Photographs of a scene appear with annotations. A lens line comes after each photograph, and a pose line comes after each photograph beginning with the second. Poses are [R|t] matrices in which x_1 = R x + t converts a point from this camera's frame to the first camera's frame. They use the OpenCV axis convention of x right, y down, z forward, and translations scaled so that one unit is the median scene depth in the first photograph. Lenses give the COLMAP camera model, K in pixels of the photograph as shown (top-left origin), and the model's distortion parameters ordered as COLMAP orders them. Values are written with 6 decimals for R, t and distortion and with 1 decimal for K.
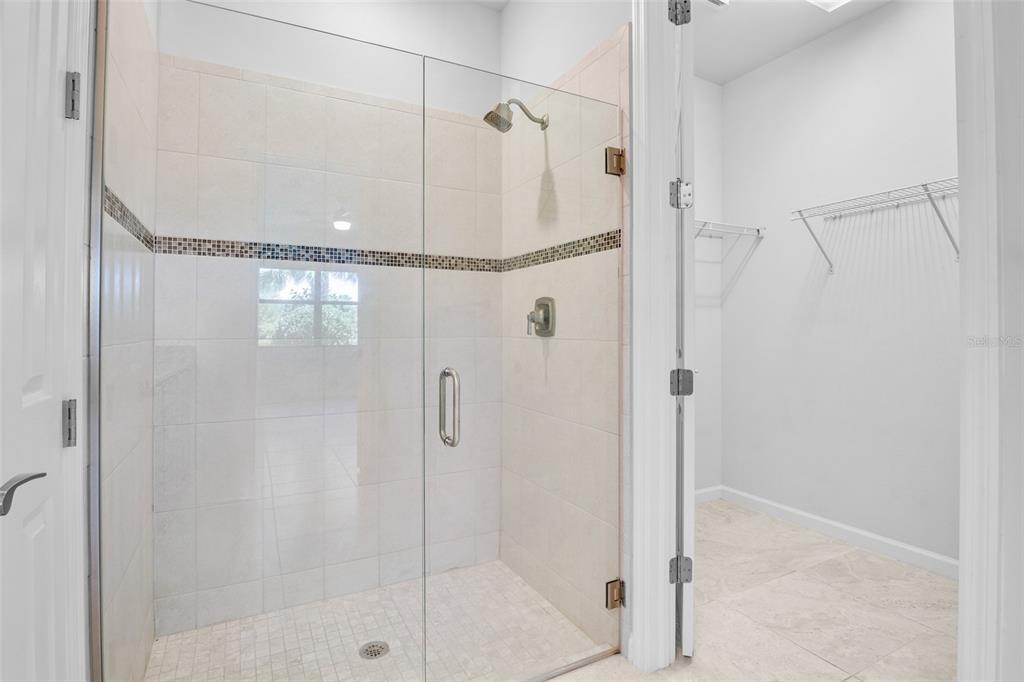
lens RADIAL K [[507.2, 0, 506.8], [0, 507.2, 324.8], [0, 0, 1]] dist [-0.020110, -0.000301]
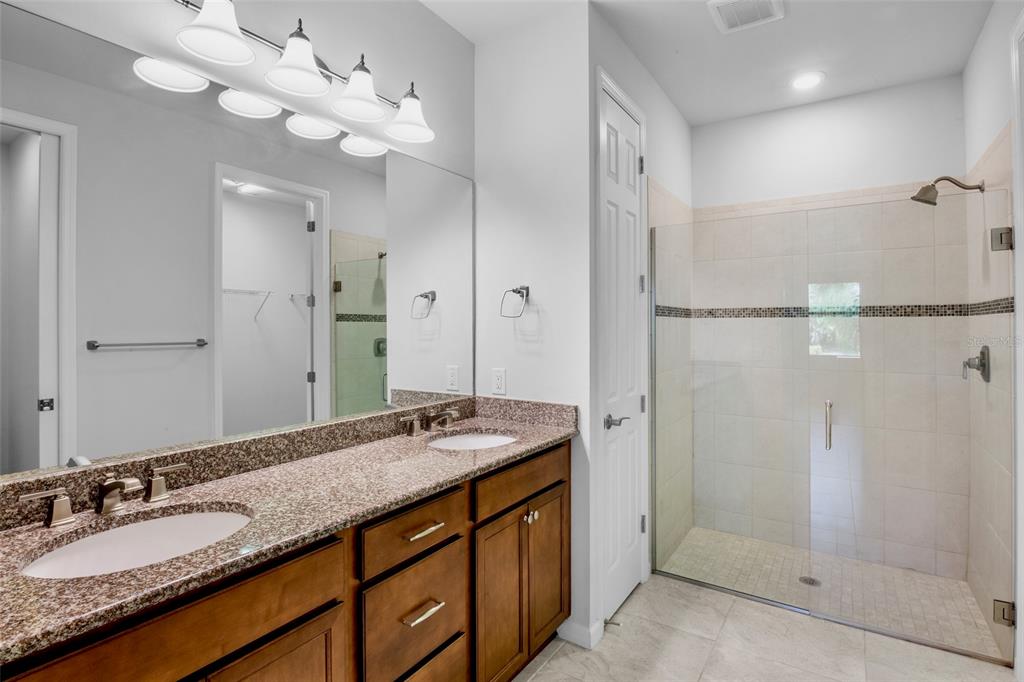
lens RADIAL K [[507.2, 0, 506.8], [0, 507.2, 324.8], [0, 0, 1]] dist [-0.020110, -0.000301]
pose [[0.472199, -0.002704, -0.881488, 0.583960], [0.007810, 0.999969, 0.001116, -0.118217], [0.881457, -0.007411, 0.472205, -0.462984]]
